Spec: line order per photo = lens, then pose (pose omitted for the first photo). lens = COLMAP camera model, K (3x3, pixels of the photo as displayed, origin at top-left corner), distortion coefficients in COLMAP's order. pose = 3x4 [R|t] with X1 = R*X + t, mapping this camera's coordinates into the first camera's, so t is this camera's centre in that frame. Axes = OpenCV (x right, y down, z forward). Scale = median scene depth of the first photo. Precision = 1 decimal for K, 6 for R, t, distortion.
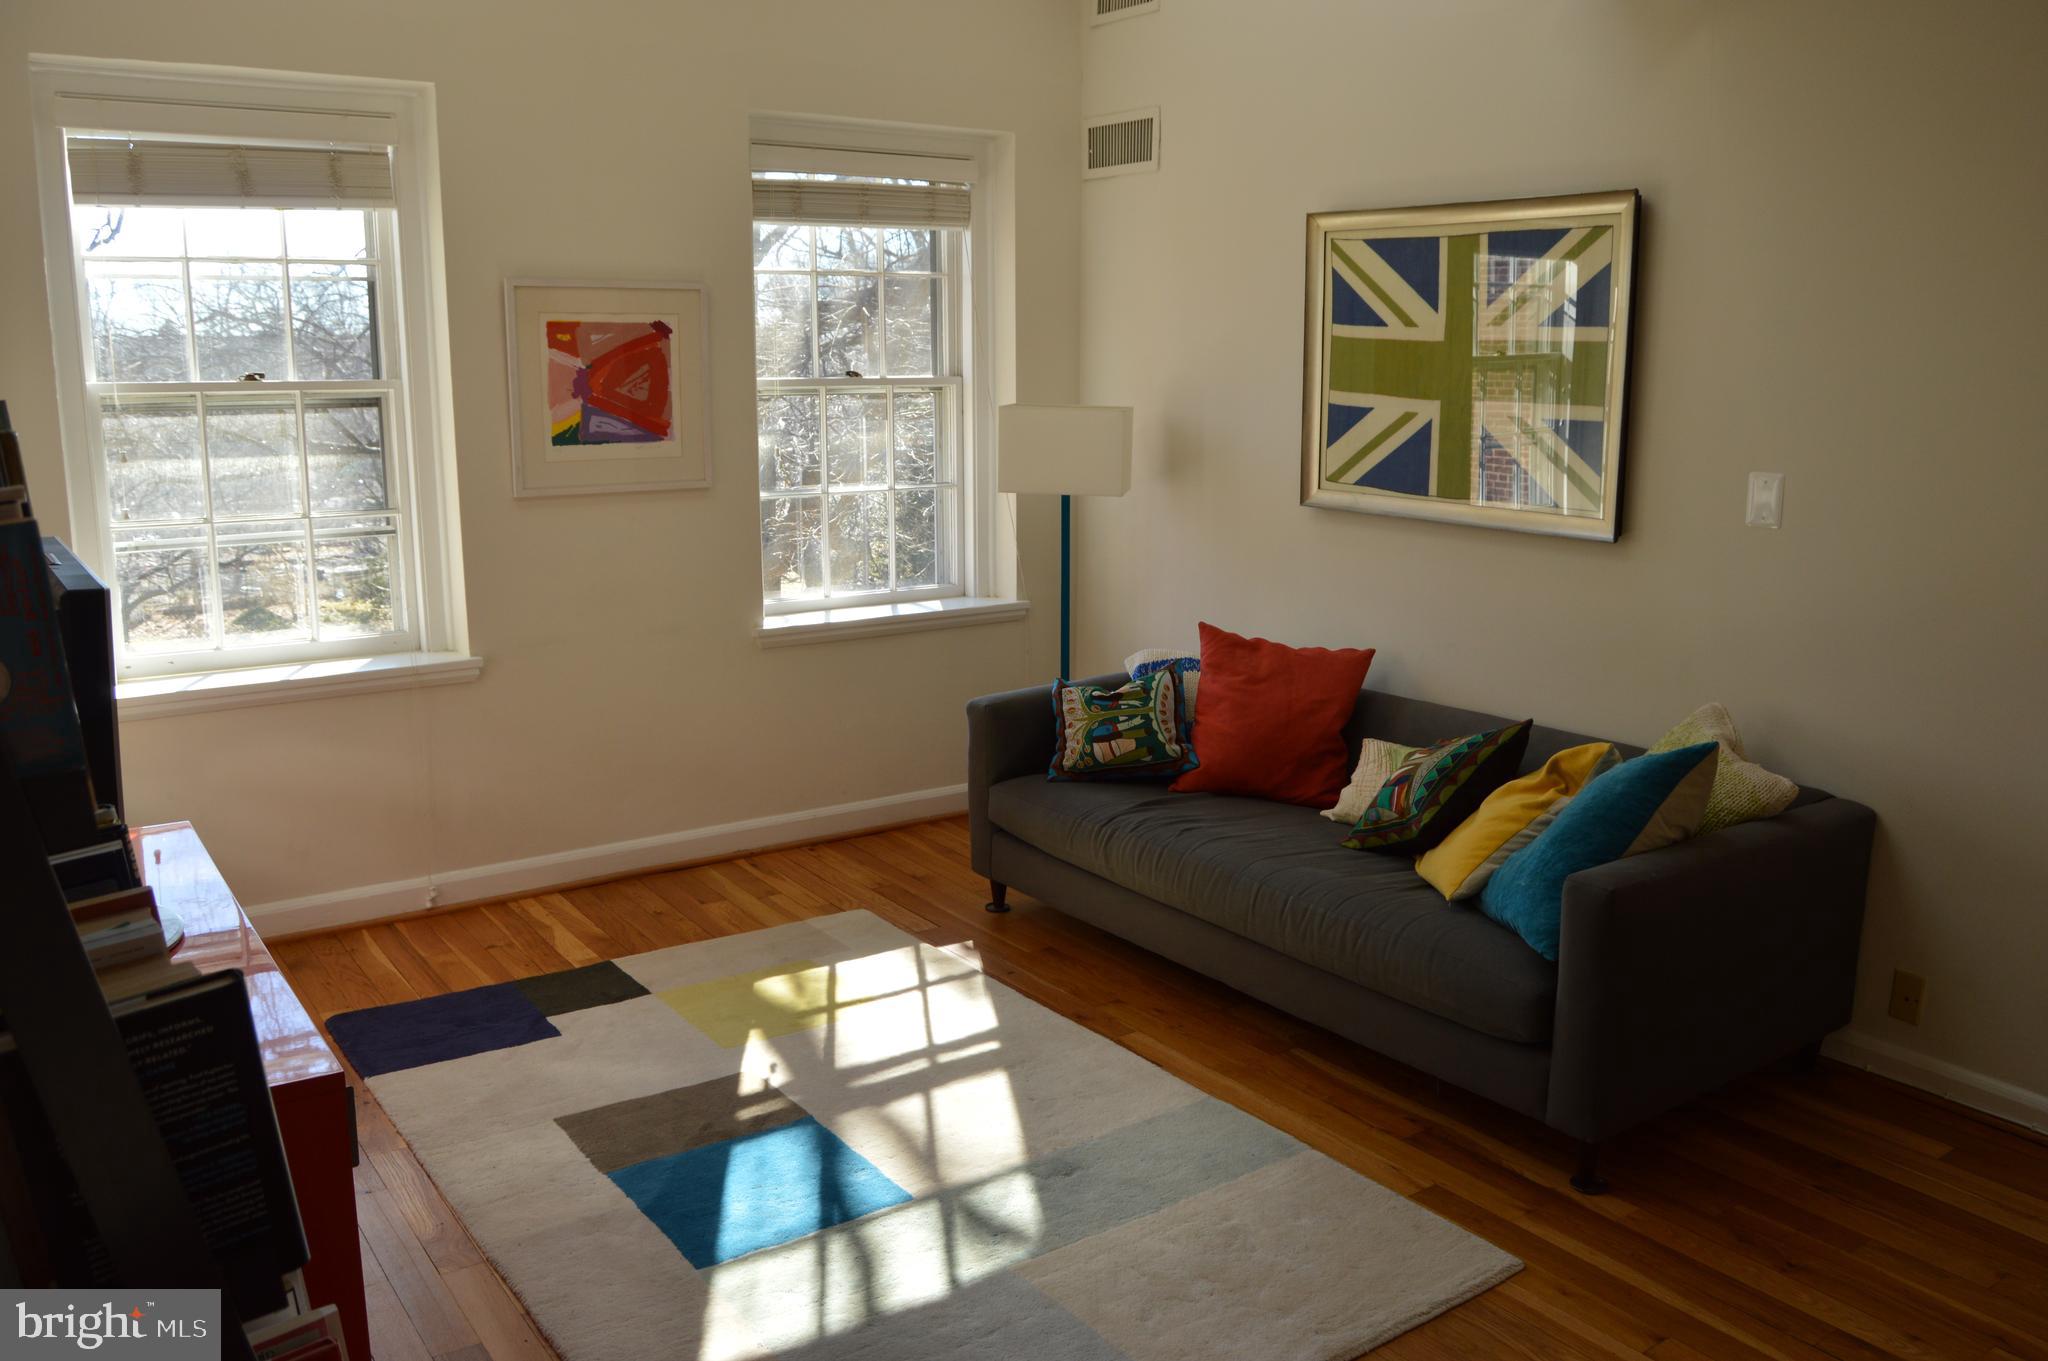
lens RADIAL K [[1646.0, 0, 1019.6], [0, 1646.0, 691.5], [0, 0, 1]] dist [-0.062291, 0.003752]
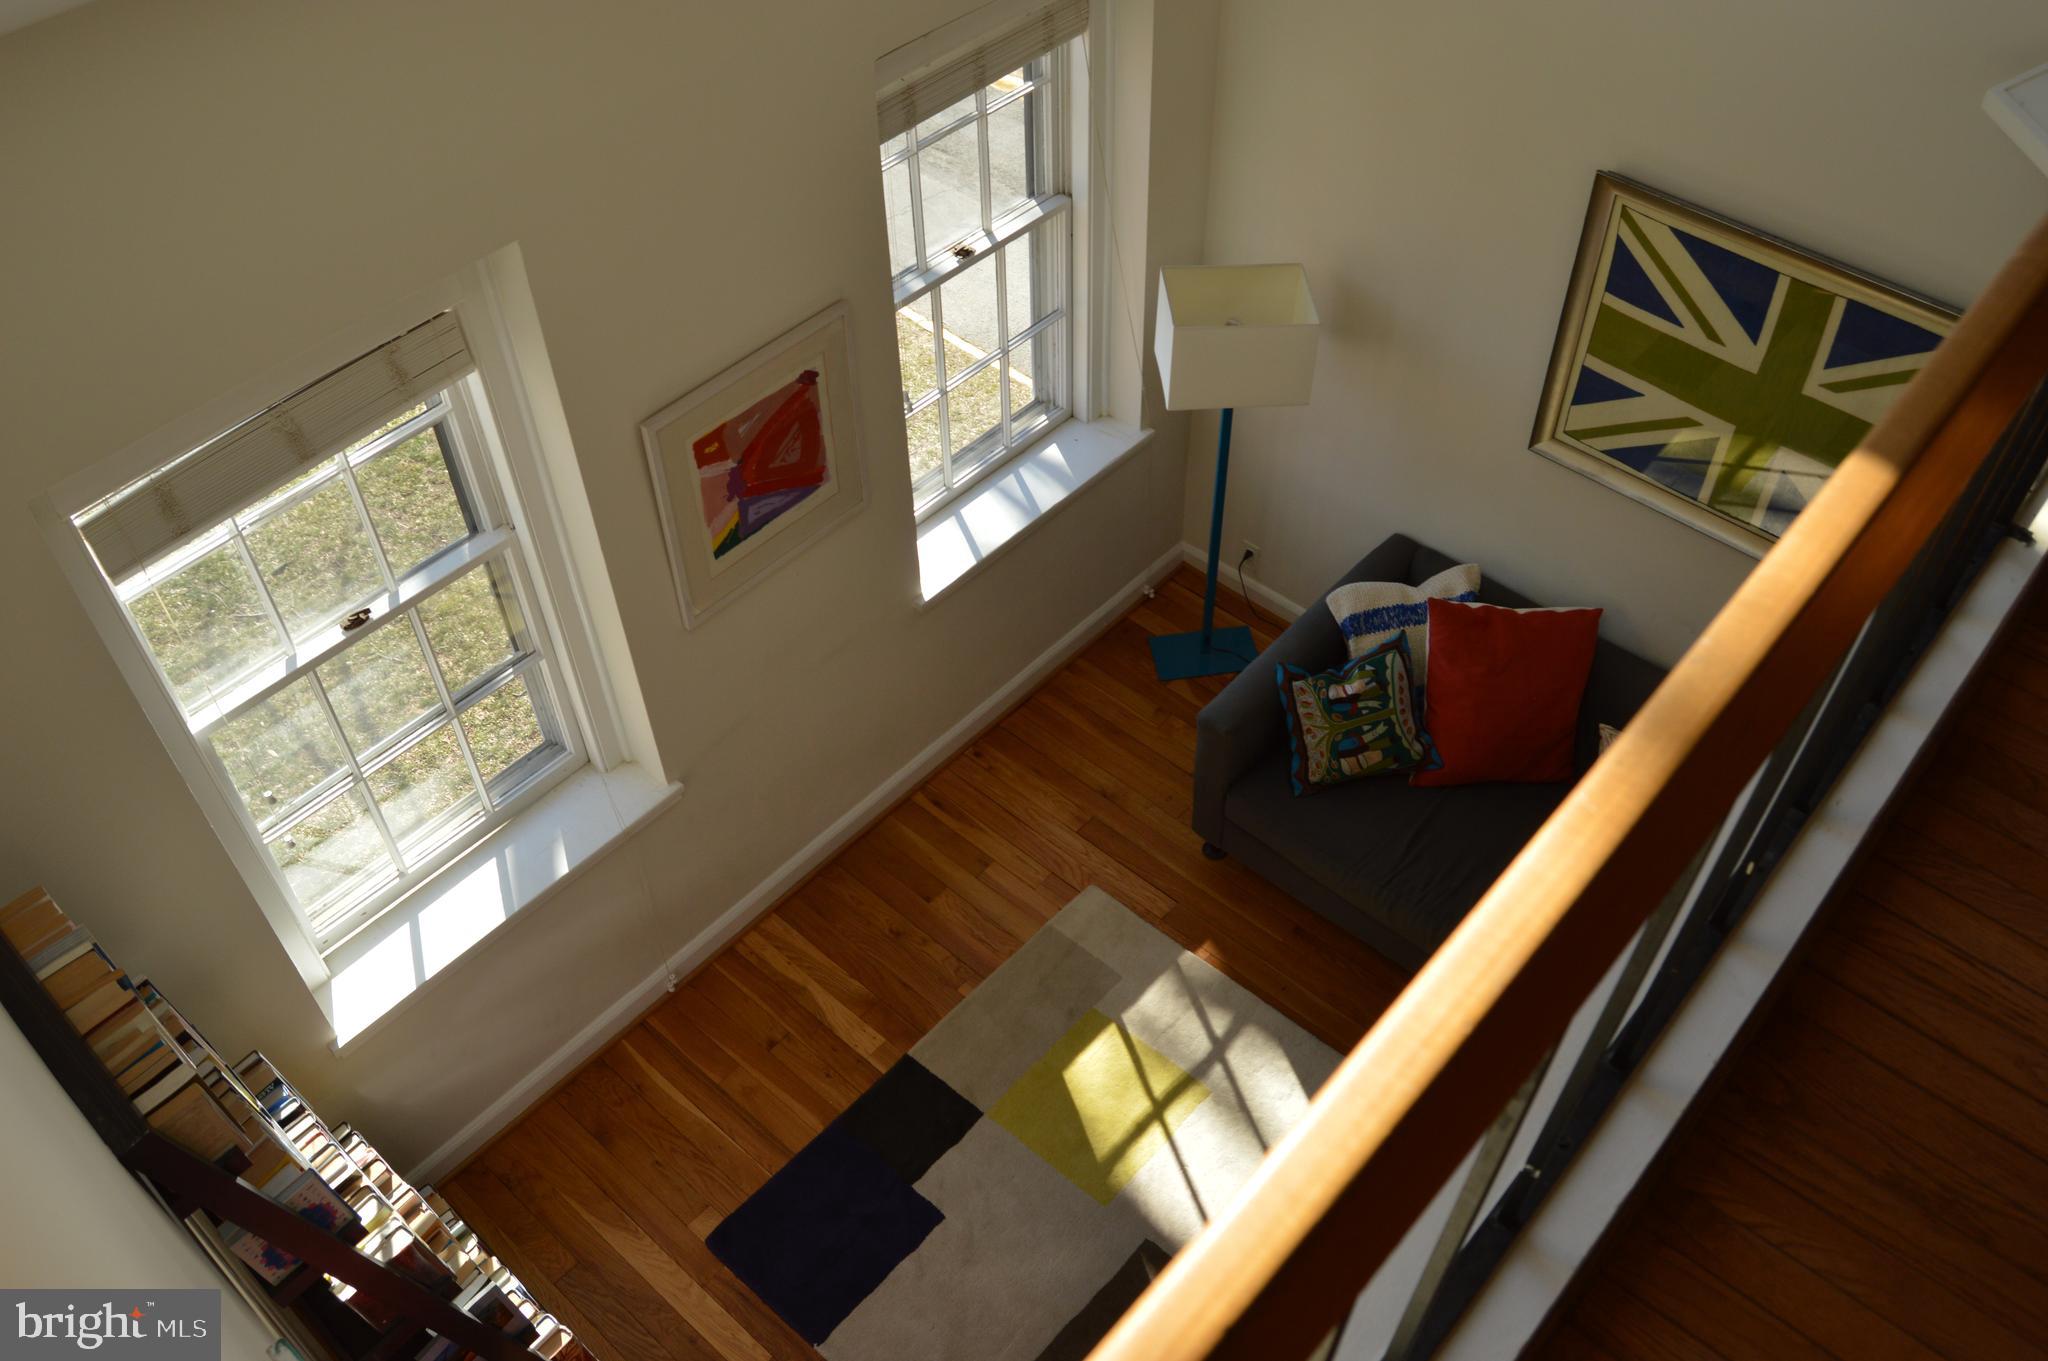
lens RADIAL K [[1646.0, 0, 1032.0], [0, 1646.0, 680.3], [0, 0, 1]] dist [-0.062291, 0.003752]
pose [[0.971872, -0.180190, 0.151646, -0.273264], [0.060523, 0.813372, 0.578587, -0.582541], [-0.227601, -0.553135, 0.801399, 0.274521]]
